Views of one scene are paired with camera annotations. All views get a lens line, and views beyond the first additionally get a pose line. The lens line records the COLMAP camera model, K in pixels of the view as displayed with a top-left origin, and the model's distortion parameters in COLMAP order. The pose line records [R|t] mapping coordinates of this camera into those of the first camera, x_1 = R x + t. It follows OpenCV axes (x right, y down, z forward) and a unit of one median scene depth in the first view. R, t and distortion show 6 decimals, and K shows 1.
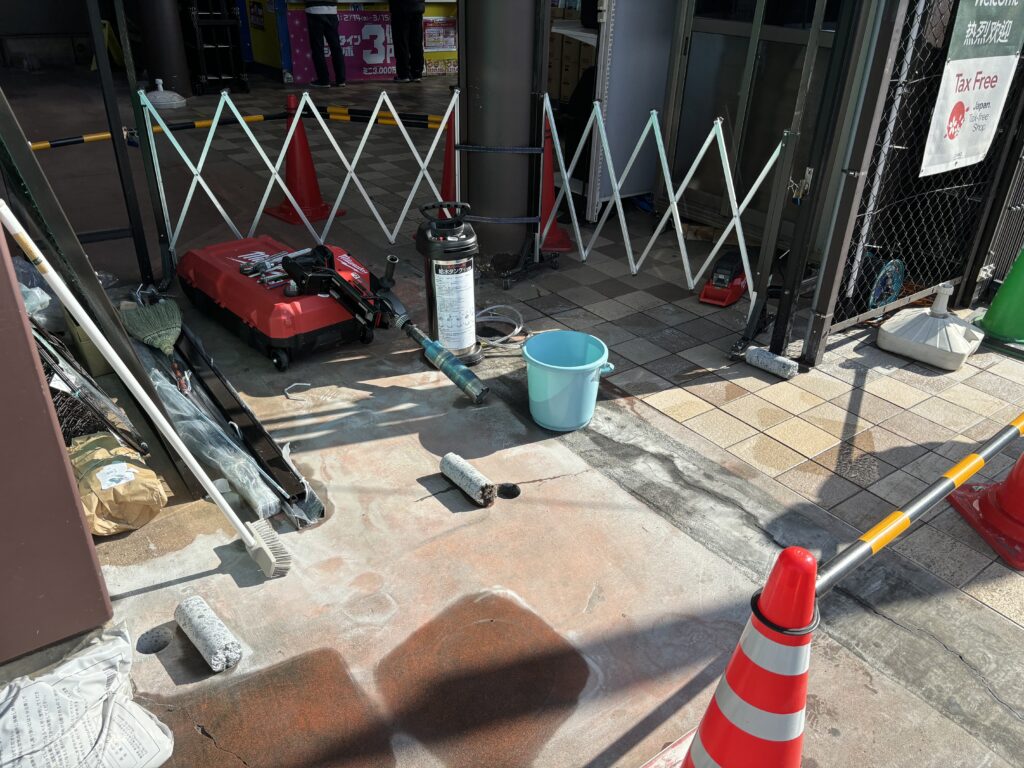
lens RADIAL K [[781.6, 0, 509.6], [0, 781.6, 389.8], [0, 0, 1]] dist [0.004247, -0.012809]
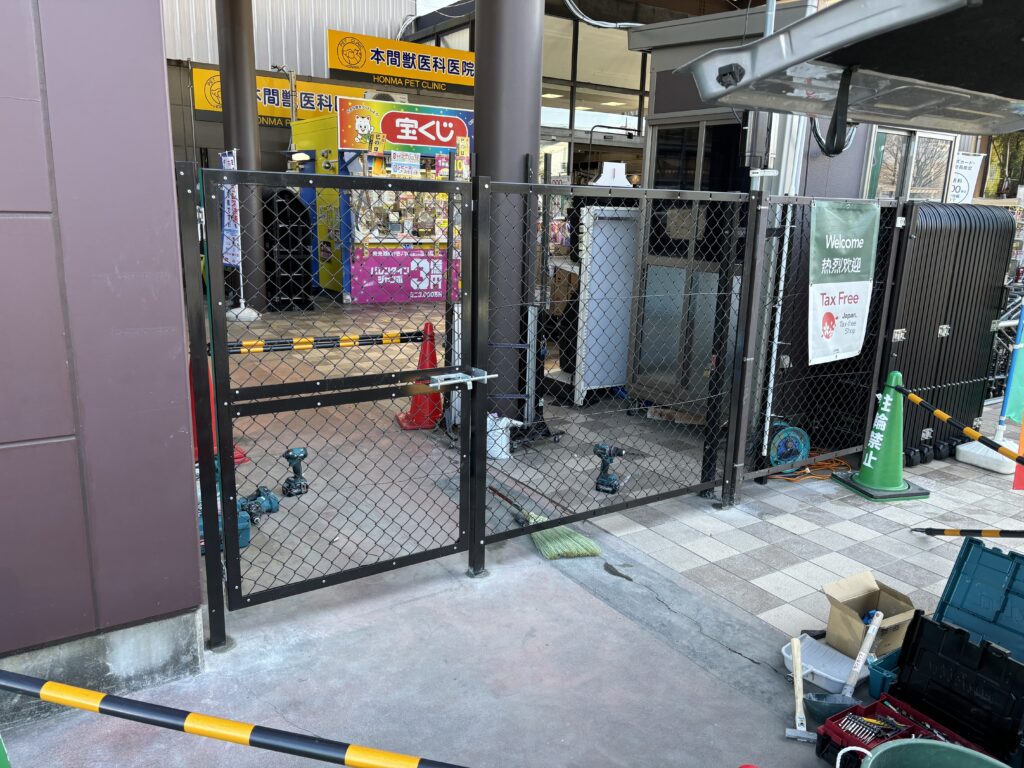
lens RADIAL K [[781.6, 0, 512.8], [0, 781.6, 386.1], [0, 0, 1]] dist [0.004247, -0.012809]
pose [[0.998727, 0.013327, -0.048658, 0.099335], [-0.026115, 0.961776, -0.272589, 0.157304], [0.043165, 0.273513, 0.960899, -0.334886]]
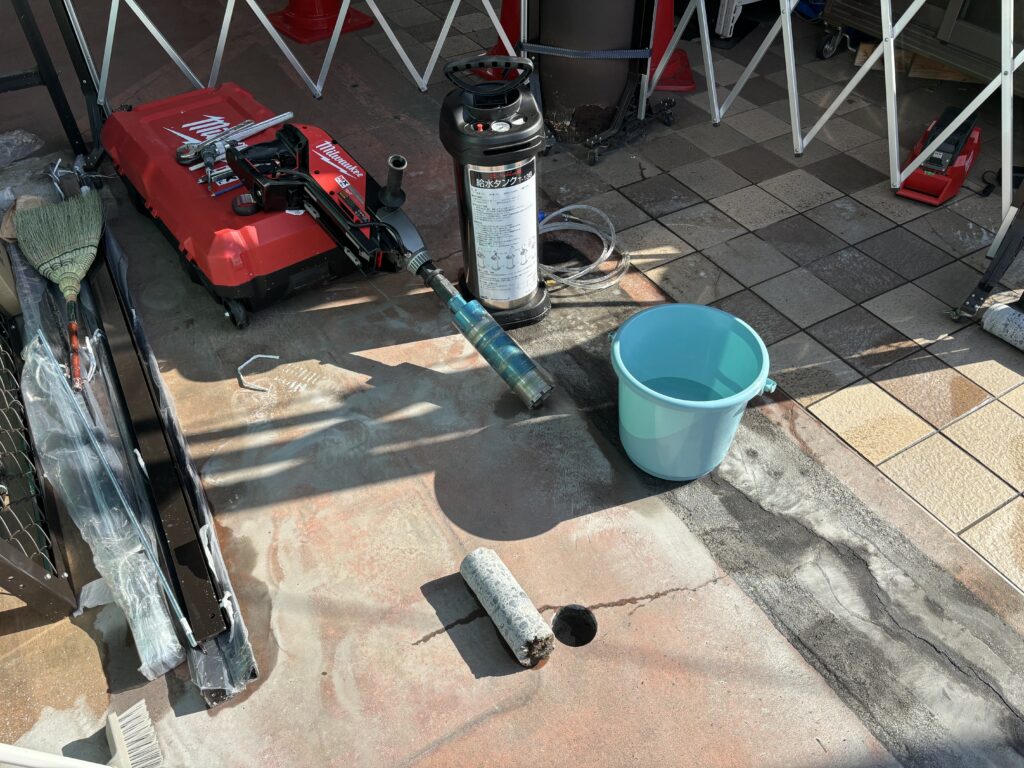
lens RADIAL K [[781.6, 0, 506.6], [0, 781.6, 376.0], [0, 0, 1]] dist [0.004247, -0.012809]
pose [[0.993822, 0.046035, -0.100986, -0.002184], [-0.018716, 0.966403, 0.256348, -0.160941], [0.109394, -0.252875, 0.961295, 0.397827]]
